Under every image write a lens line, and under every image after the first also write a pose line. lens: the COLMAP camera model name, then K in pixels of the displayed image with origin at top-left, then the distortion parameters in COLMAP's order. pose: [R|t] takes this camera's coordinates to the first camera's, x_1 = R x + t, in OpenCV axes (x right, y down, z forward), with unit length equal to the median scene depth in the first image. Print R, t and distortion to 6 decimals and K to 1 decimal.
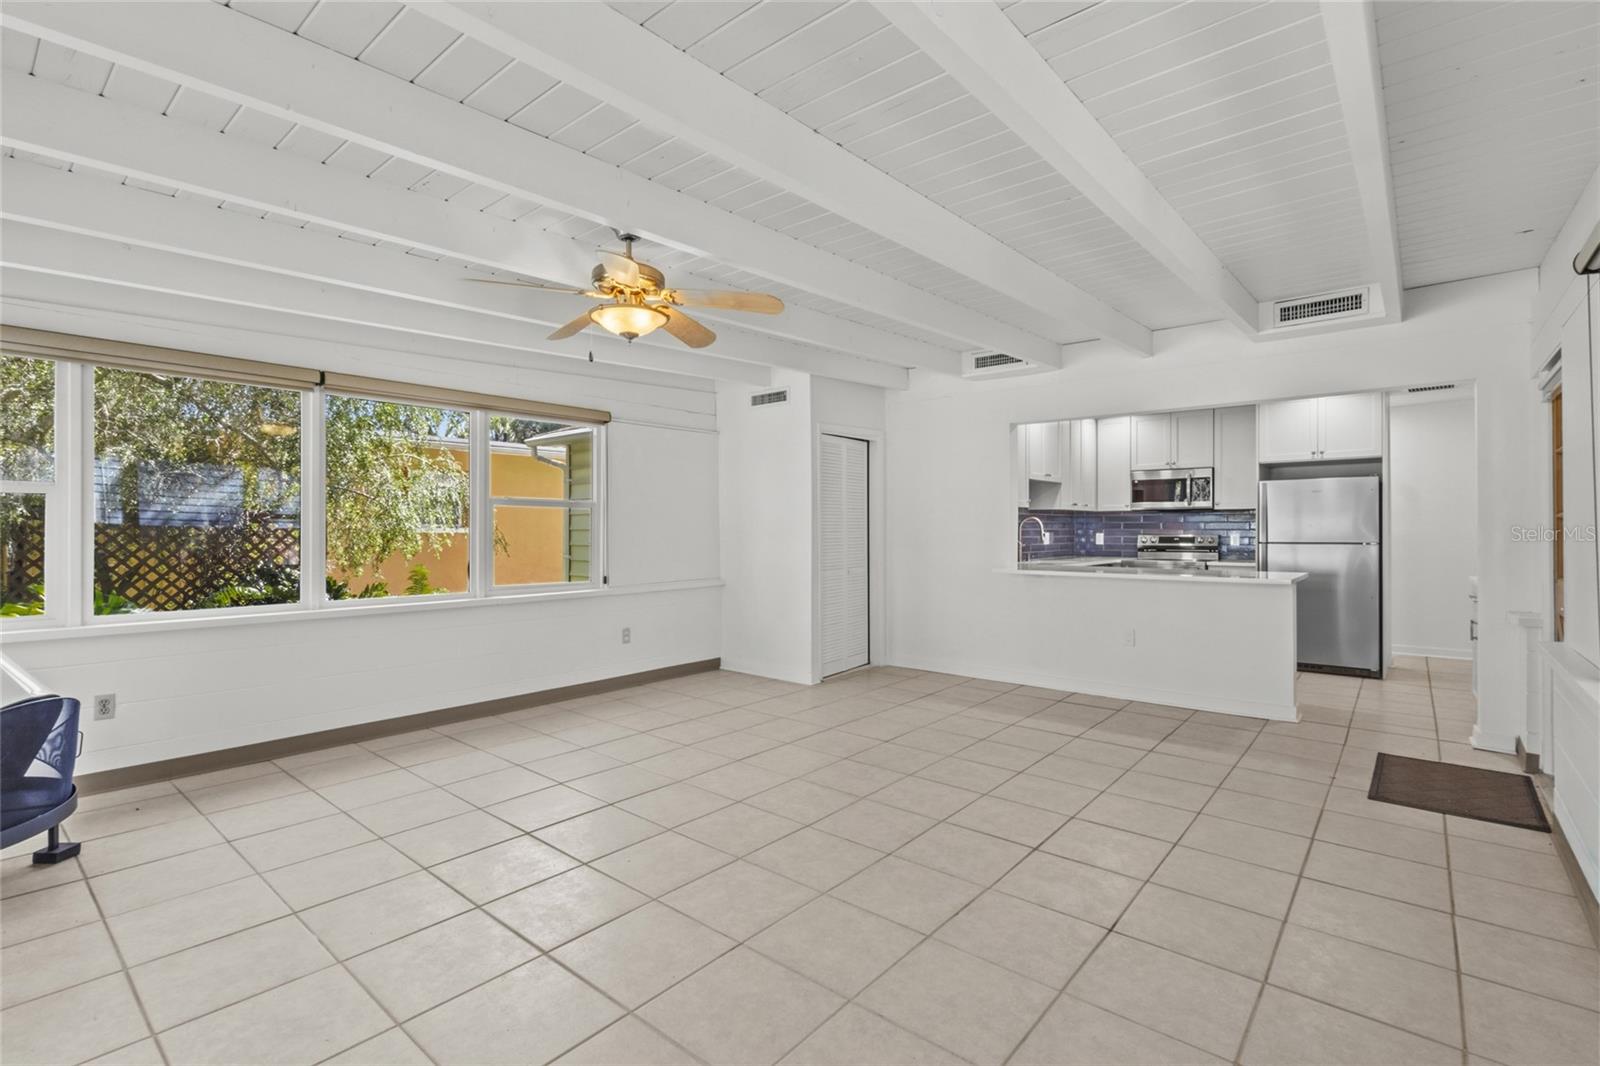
lens RADIAL K [[731.7, 0, 796.3], [0, 731.7, 528.5], [0, 0, 1]] dist [-0.002133, -0.000377]
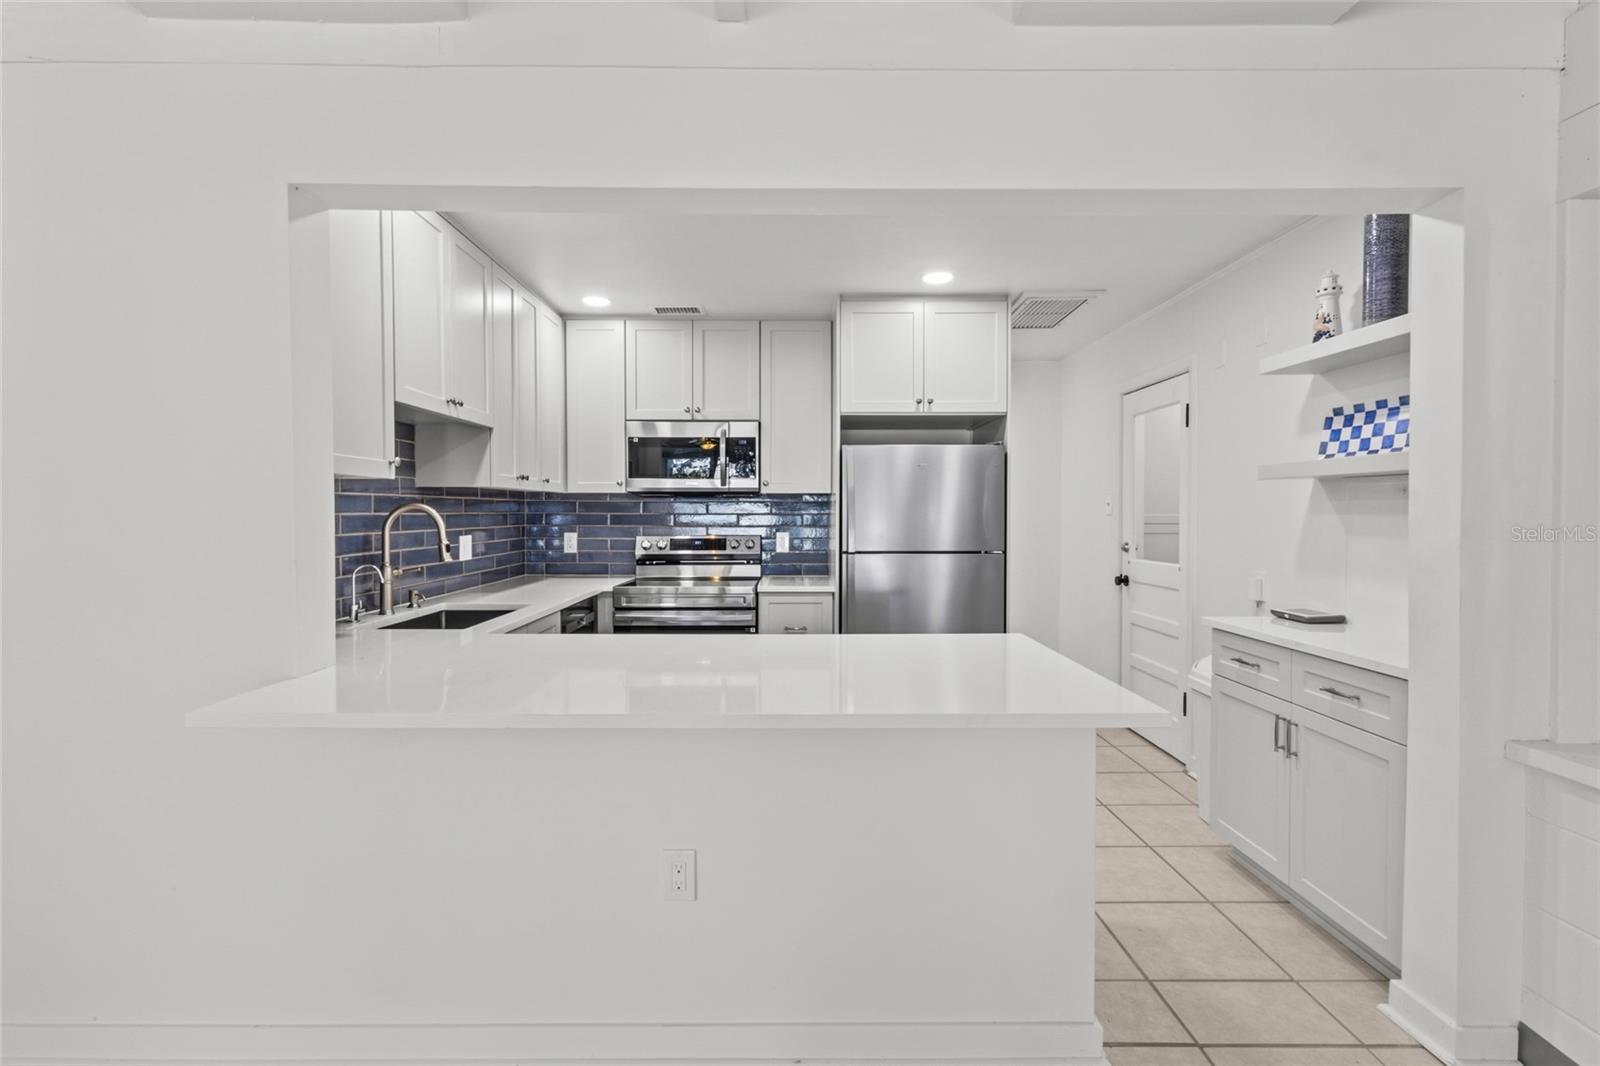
lens RADIAL K [[731.7, 0, 796.3], [0, 731.7, 528.5], [0, 0, 1]] dist [-0.002133, -0.000377]
pose [[0.759039, -0.014266, 0.650889, 0.204590], [-0.002091, 0.999701, 0.024350, -0.011705], [-0.651042, -0.019844, 0.758782, 0.520451]]
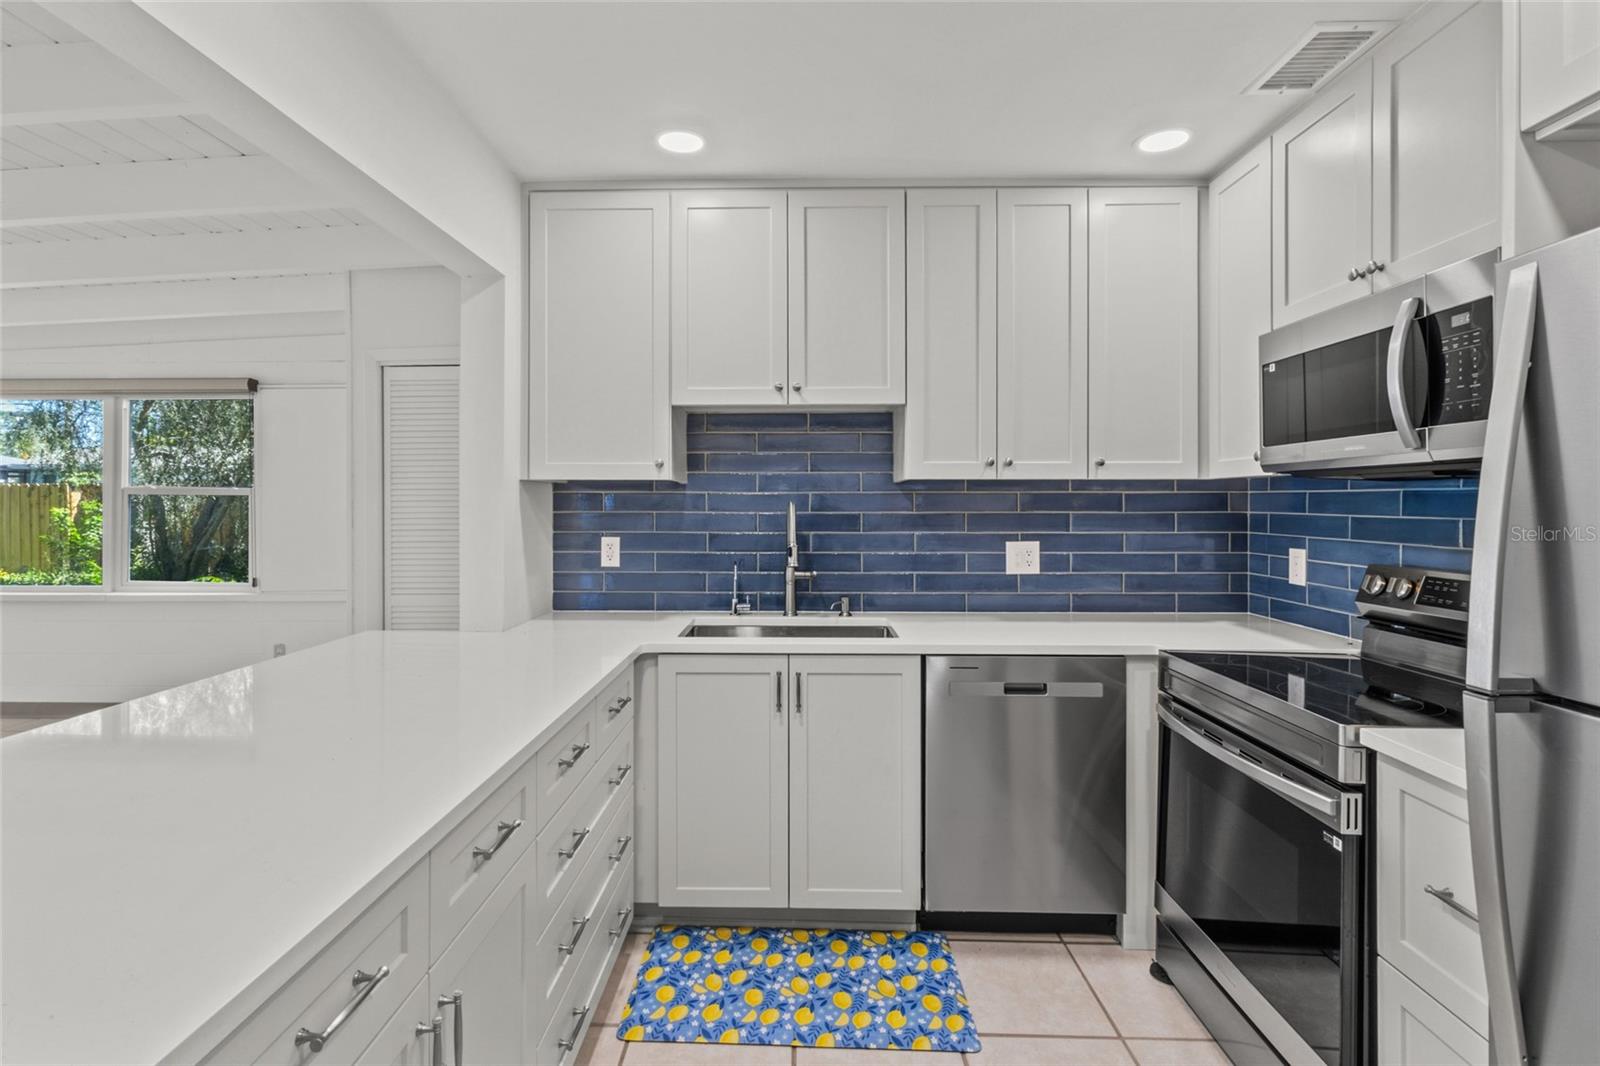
lens RADIAL K [[757.9, 0, 793.0], [0, 757.9, 505.7], [0, 0, 1]] dist [-0.000369, -0.000124]
pose [[0.626646, 0.003004, -0.779298, 0.593078], [0.001111, 0.999988, 0.004749, -0.014857], [0.779303, -0.003842, 0.626635, 0.707774]]
